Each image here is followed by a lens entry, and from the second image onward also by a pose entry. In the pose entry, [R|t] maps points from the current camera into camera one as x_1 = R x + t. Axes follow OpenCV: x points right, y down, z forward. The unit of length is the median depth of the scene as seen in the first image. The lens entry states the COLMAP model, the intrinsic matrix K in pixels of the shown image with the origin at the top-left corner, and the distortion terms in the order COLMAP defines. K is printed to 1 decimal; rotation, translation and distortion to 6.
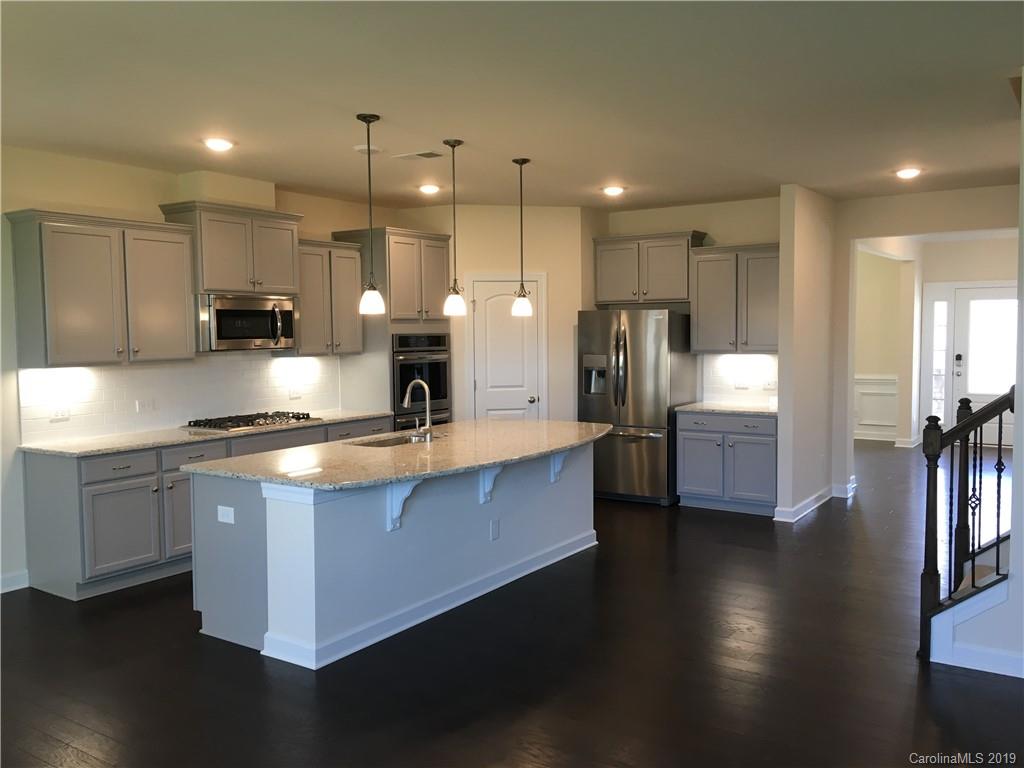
lens RADIAL K [[868.4, 0, 512.0], [0, 868.4, 384.0], [0, 0, 1]] dist [0.042705, -0.004762]
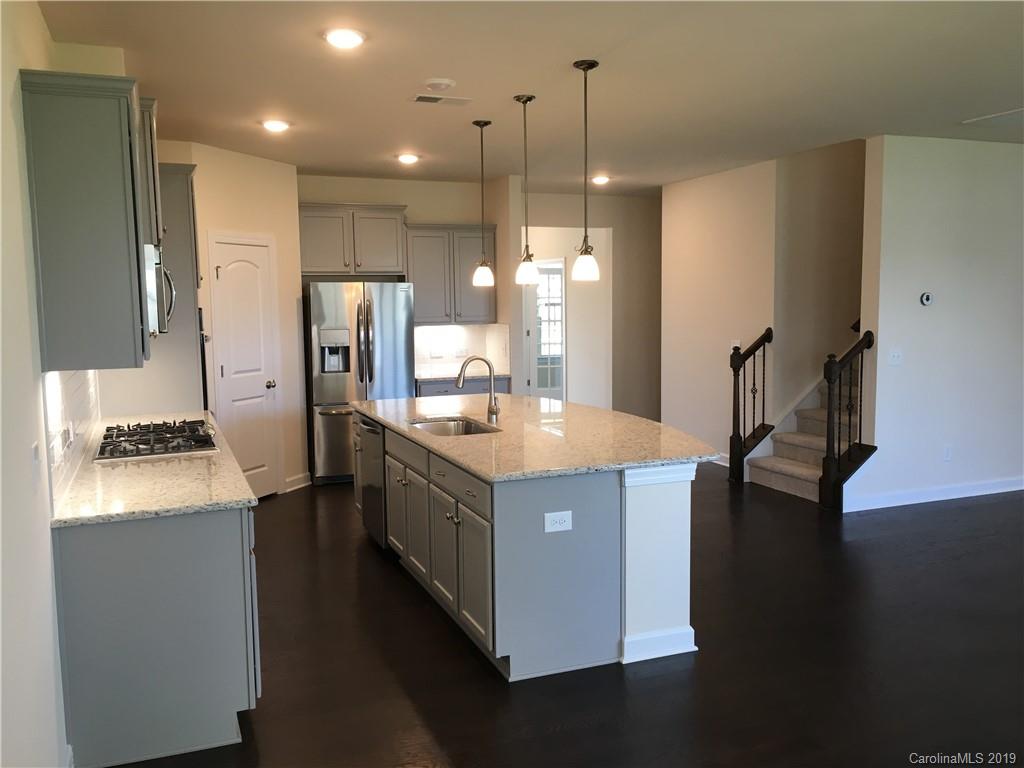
lens RADIAL K [[868.4, 0, 512.0], [0, 868.4, 384.0], [0, 0, 1]] dist [0.042705, -0.004762]
pose [[0.563183, -0.080753, 0.822377, -0.582424], [0.062261, 0.996531, 0.055217, -0.016123], [-0.823983, 0.020104, 0.566257, 0.326047]]
